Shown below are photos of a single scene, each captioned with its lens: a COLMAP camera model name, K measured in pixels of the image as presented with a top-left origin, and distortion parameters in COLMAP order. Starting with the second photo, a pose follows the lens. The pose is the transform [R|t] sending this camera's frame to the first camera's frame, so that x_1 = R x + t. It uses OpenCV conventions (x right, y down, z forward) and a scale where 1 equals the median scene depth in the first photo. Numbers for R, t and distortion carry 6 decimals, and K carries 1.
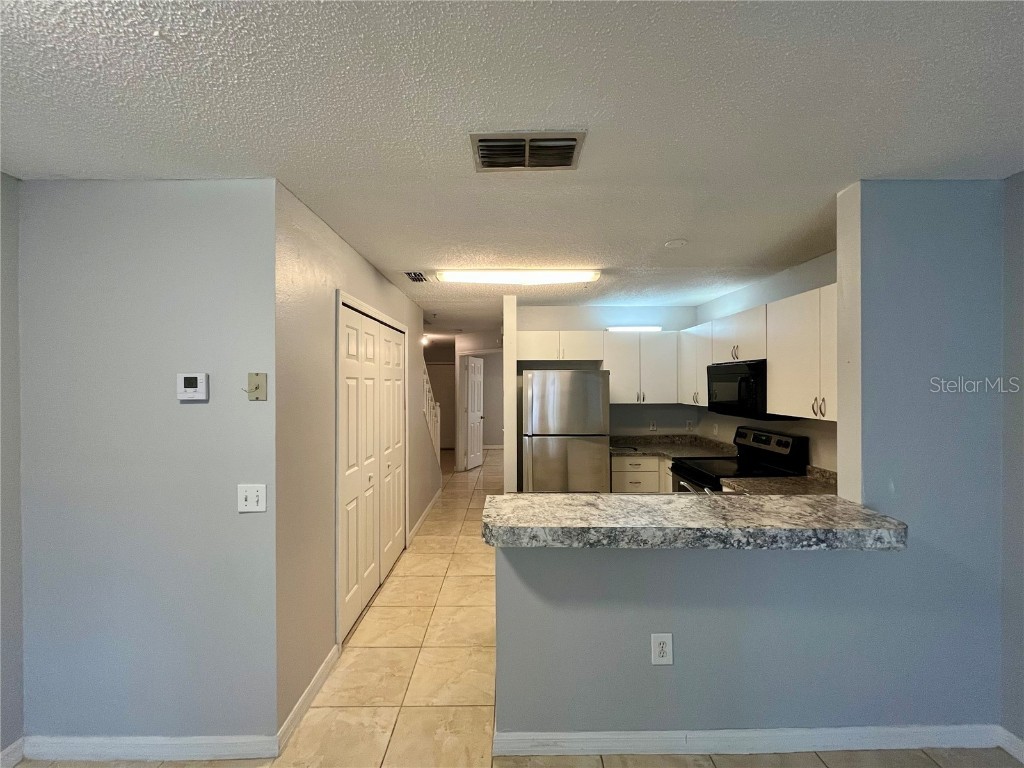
lens RADIAL K [[413.3, 0, 512.0], [0, 413.3, 384.0], [0, 0, 1]] dist [-0.001785, -0.000413]
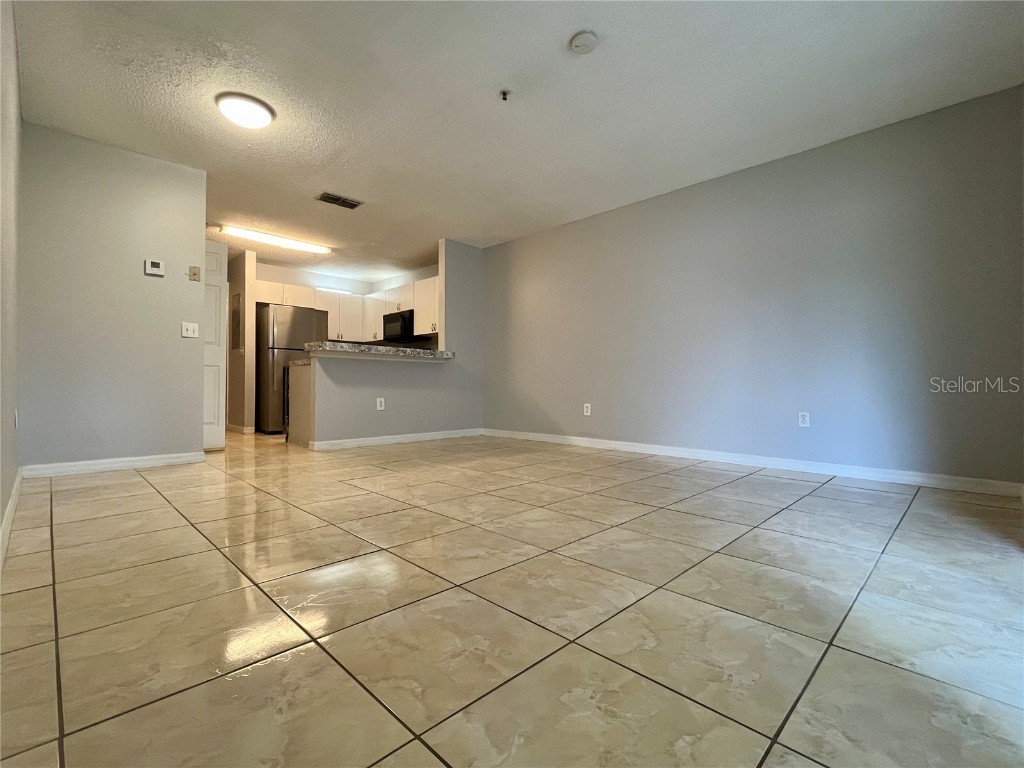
lens RADIAL K [[463.1, 0, 517.6], [0, 463.1, 385.0], [0, 0, 1]] dist [-0.001256, -0.000541]
pose [[0.701391, 0.004826, 0.712761, -0.759952], [-0.003938, 0.999988, -0.002896, 0.369507], [-0.712766, -0.000776, 0.701401, -1.128865]]
